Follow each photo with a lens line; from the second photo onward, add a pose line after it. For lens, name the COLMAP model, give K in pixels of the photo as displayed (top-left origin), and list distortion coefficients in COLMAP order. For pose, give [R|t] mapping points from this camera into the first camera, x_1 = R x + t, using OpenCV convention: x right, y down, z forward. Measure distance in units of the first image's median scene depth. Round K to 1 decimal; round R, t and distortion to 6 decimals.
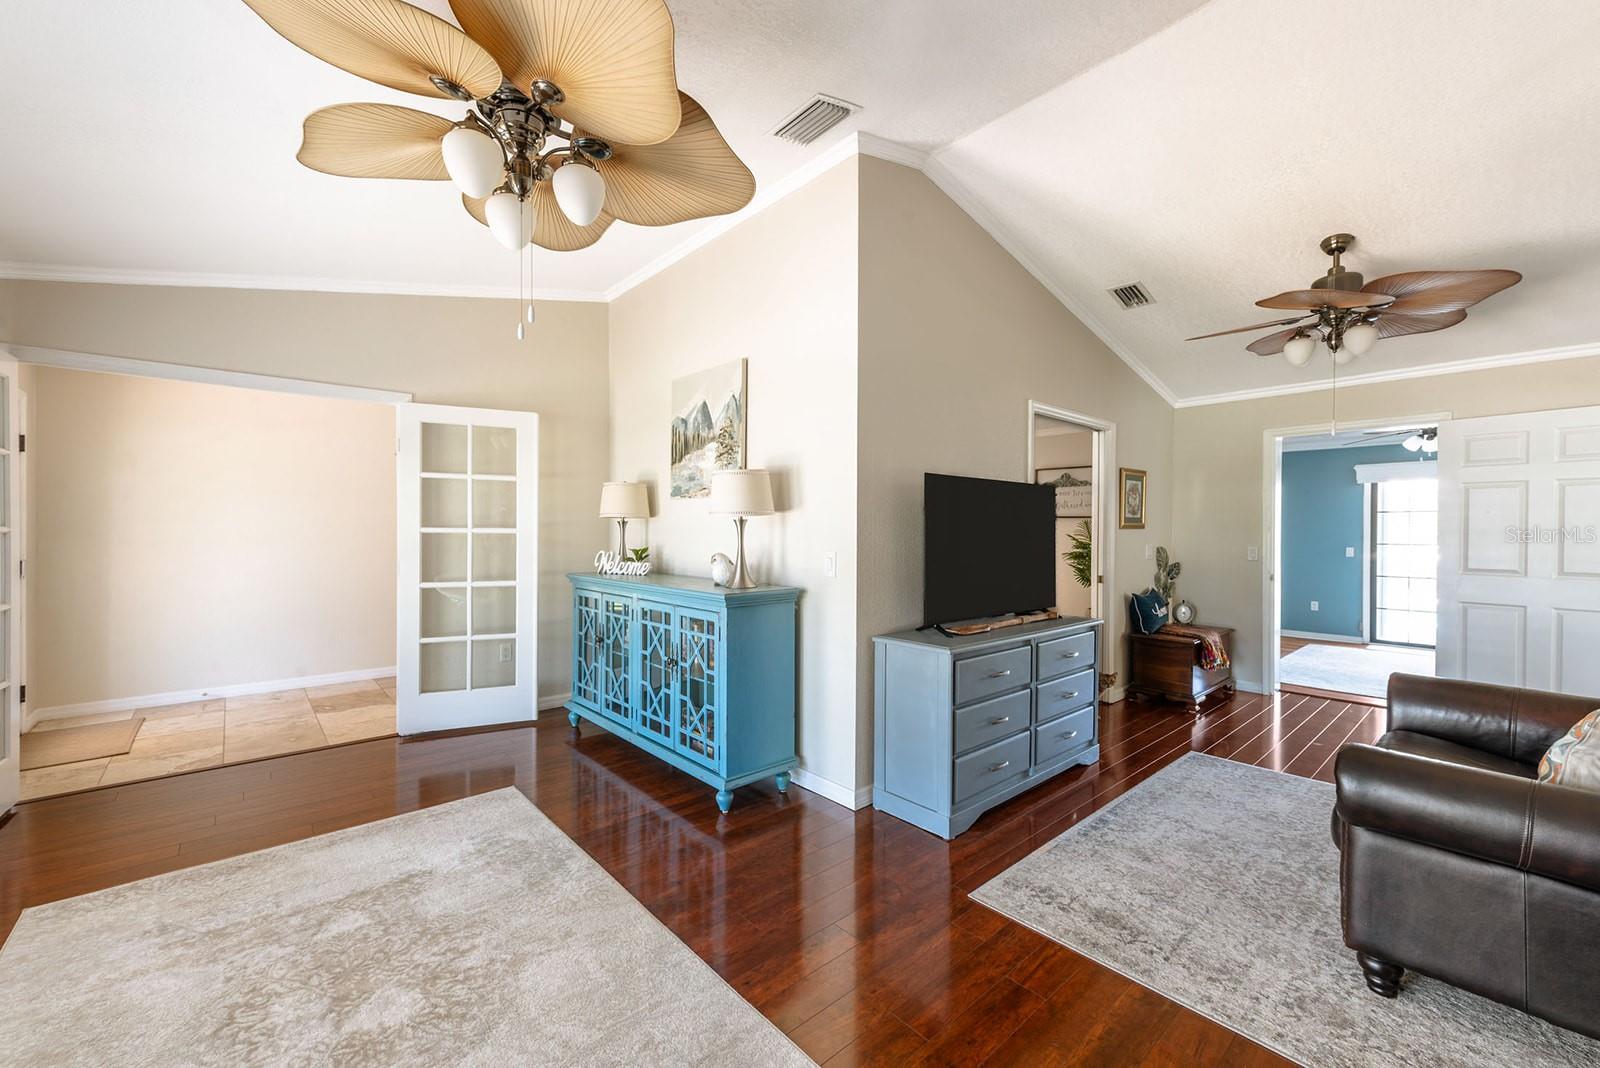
lens RADIAL K [[638.1, 0, 800.0], [0, 638.1, 534.0], [0, 0, 1]] dist [0.002649, 0.000260]
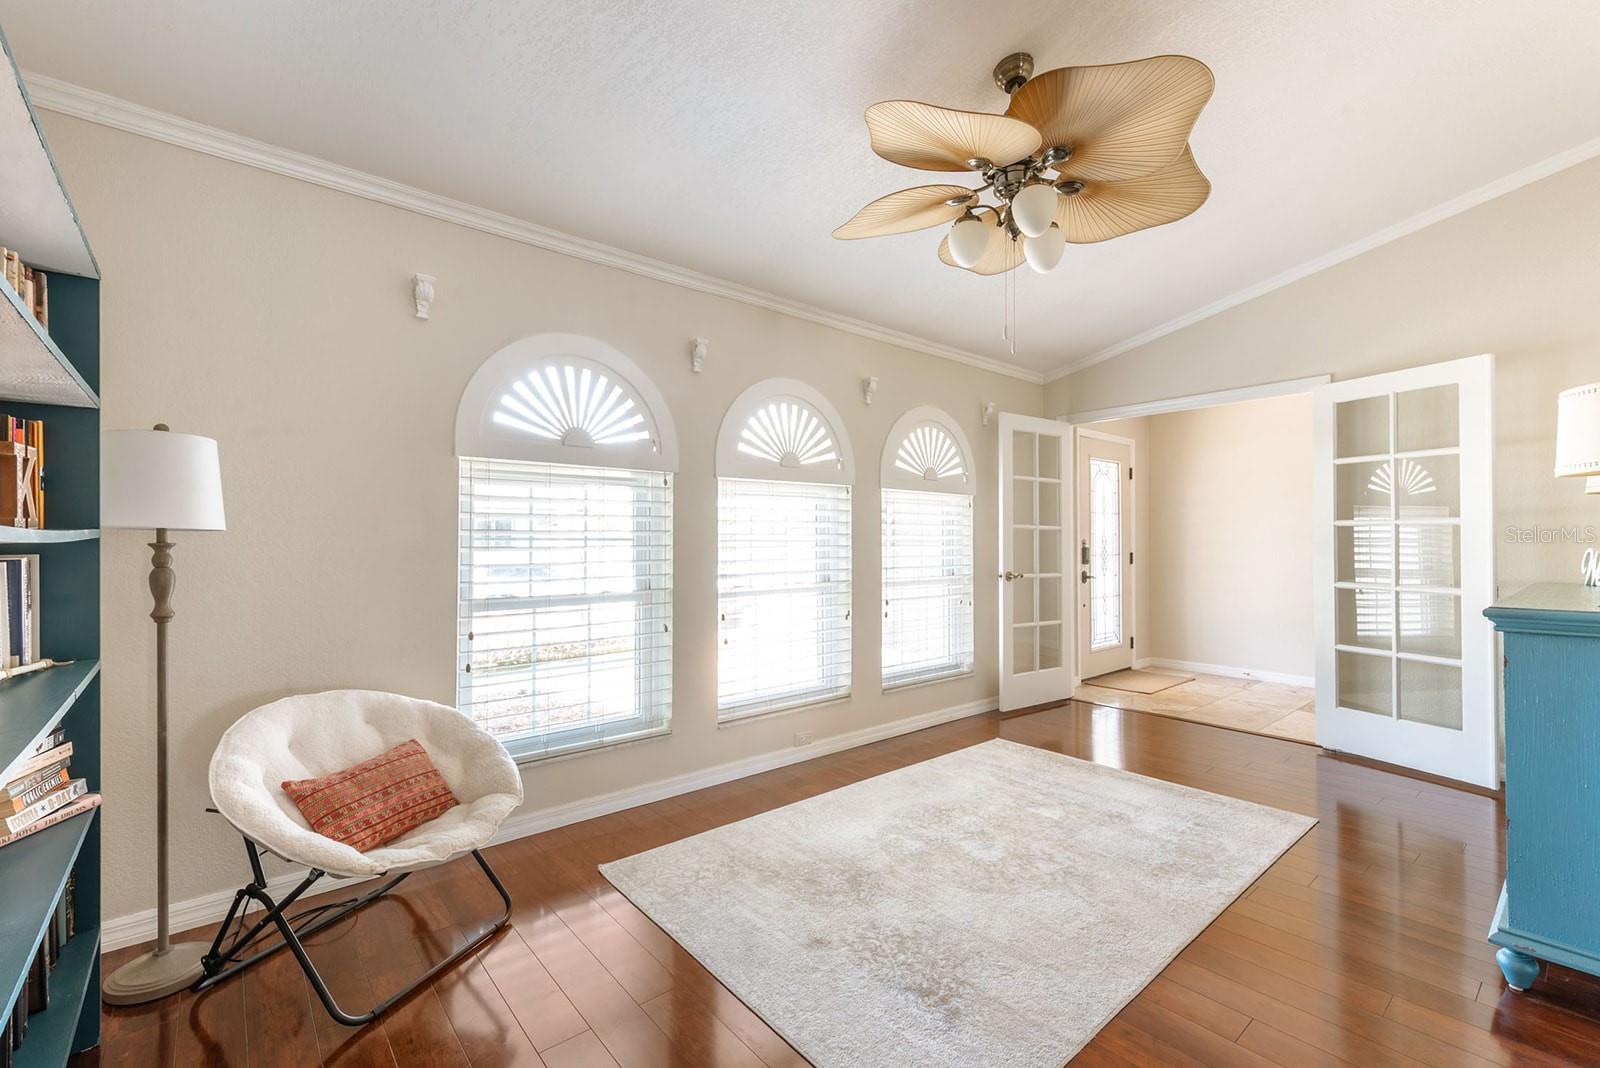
lens RADIAL K [[685.9, 0, 800.0], [0, 685.9, 534.0], [0, 0, 1]] dist [-0.001240, -0.000116]
pose [[-0.029586, -0.017865, -0.999403, 0.419395], [-0.008793, 0.999806, -0.017612, 0.035151], [0.999524, 0.008267, -0.029738, 0.297926]]
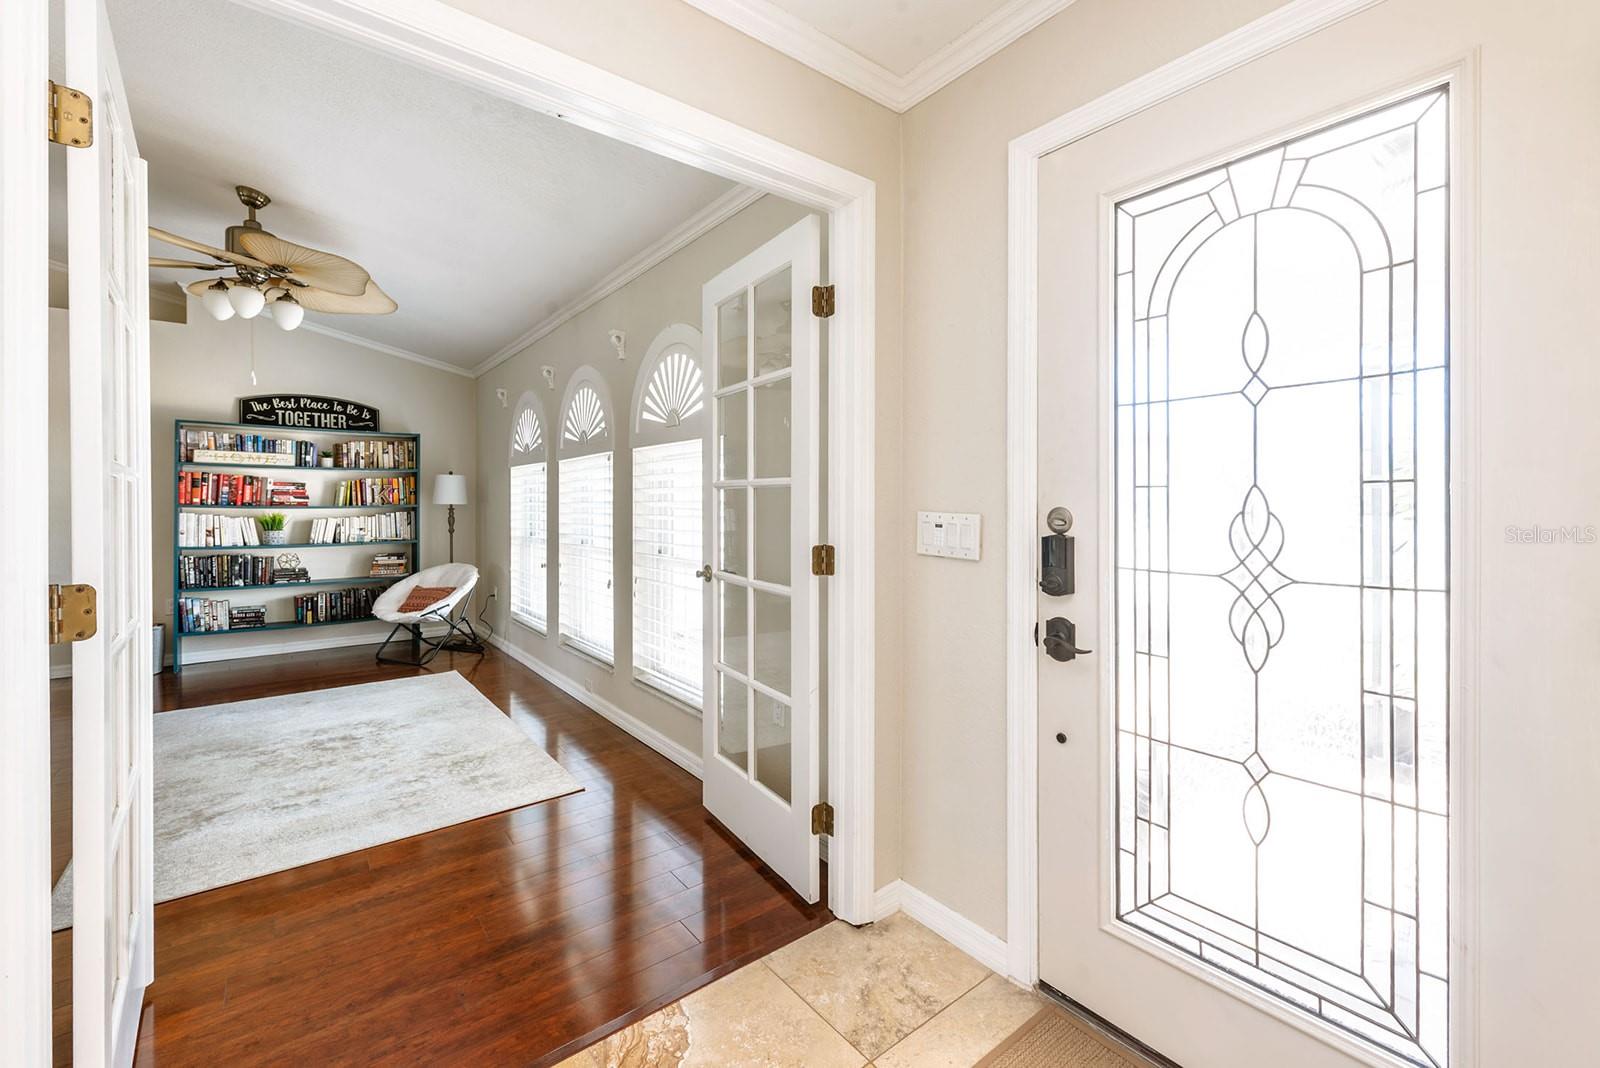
lens RADIAL K [[652.1, 0, 801.9], [0, 652.1, 501.6], [0, 0, 1]] dist [0.001658, 0.000128]
pose [[-0.998388, -0.005699, 0.056468, -1.008109], [-0.005460, 0.999975, 0.004391, 0.009630], [-0.056491, 0.004075, -0.998395, 1.326395]]
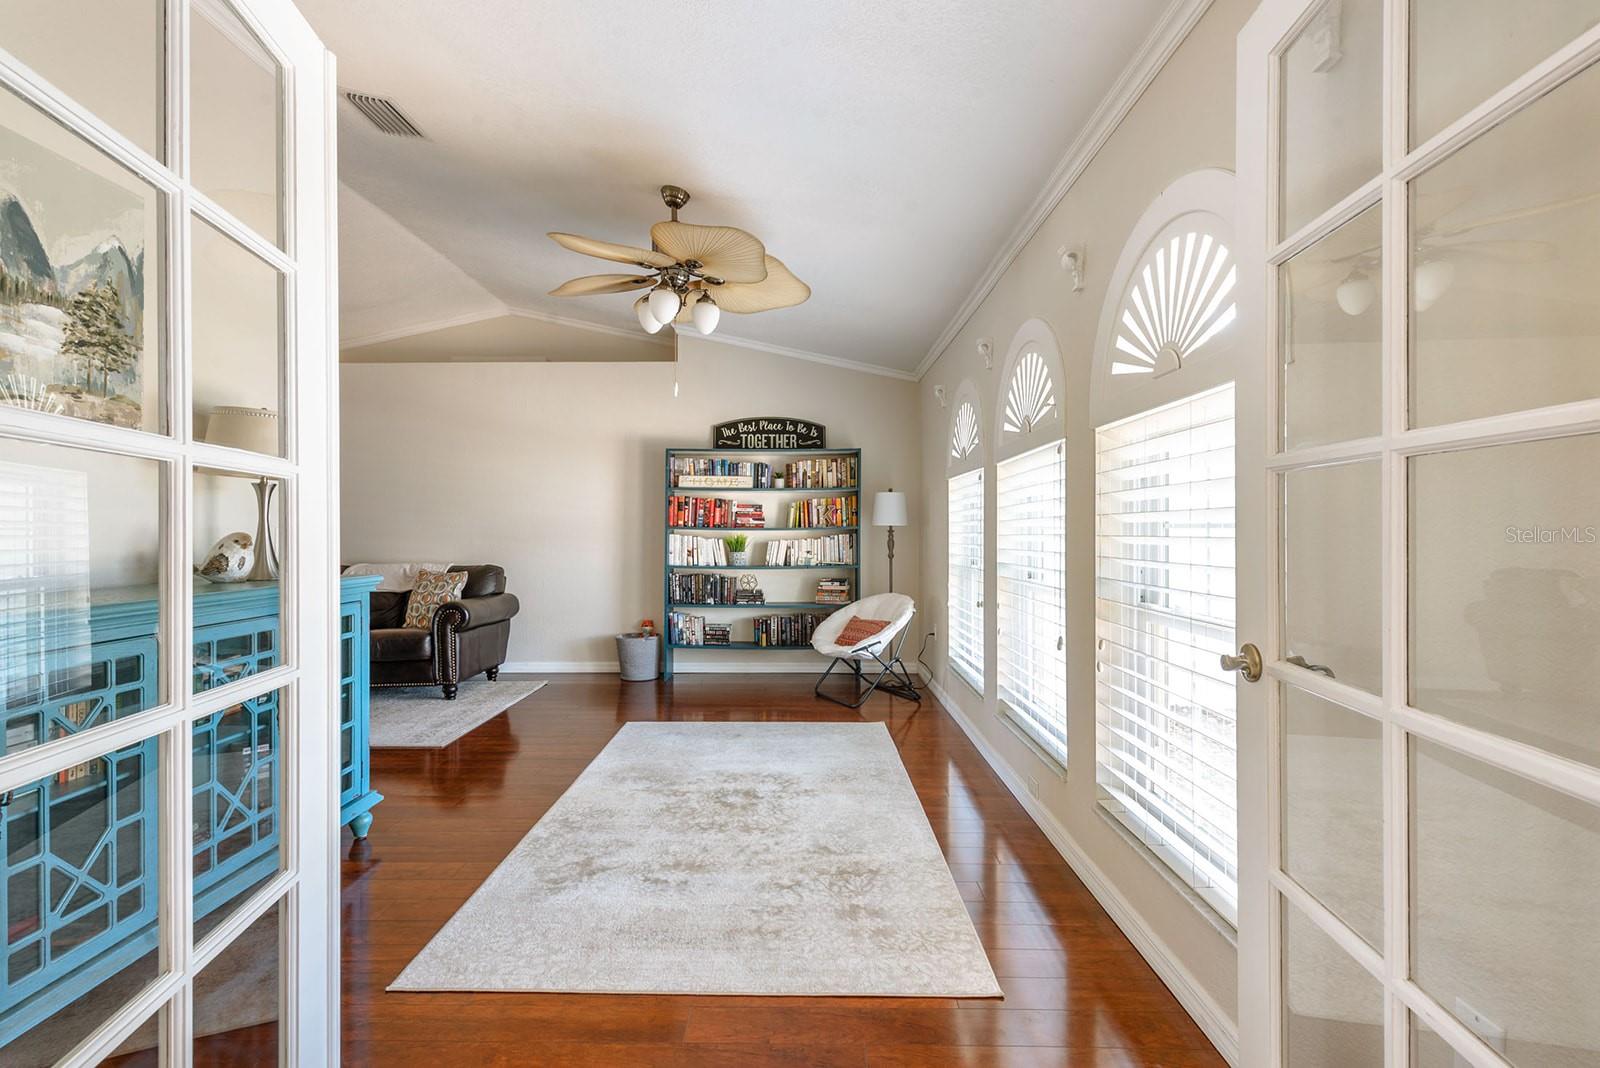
lens RADIAL K [[706.3, 0, 800.0], [0, 706.3, 534.0], [0, 0, 1]] dist [0.026495, 0.000064]
pose [[-0.740310, -0.008177, 0.672216, -0.940469], [0.002891, 0.999878, 0.015347, 0.021733], [-0.672260, 0.013305, -0.740196, 1.043653]]
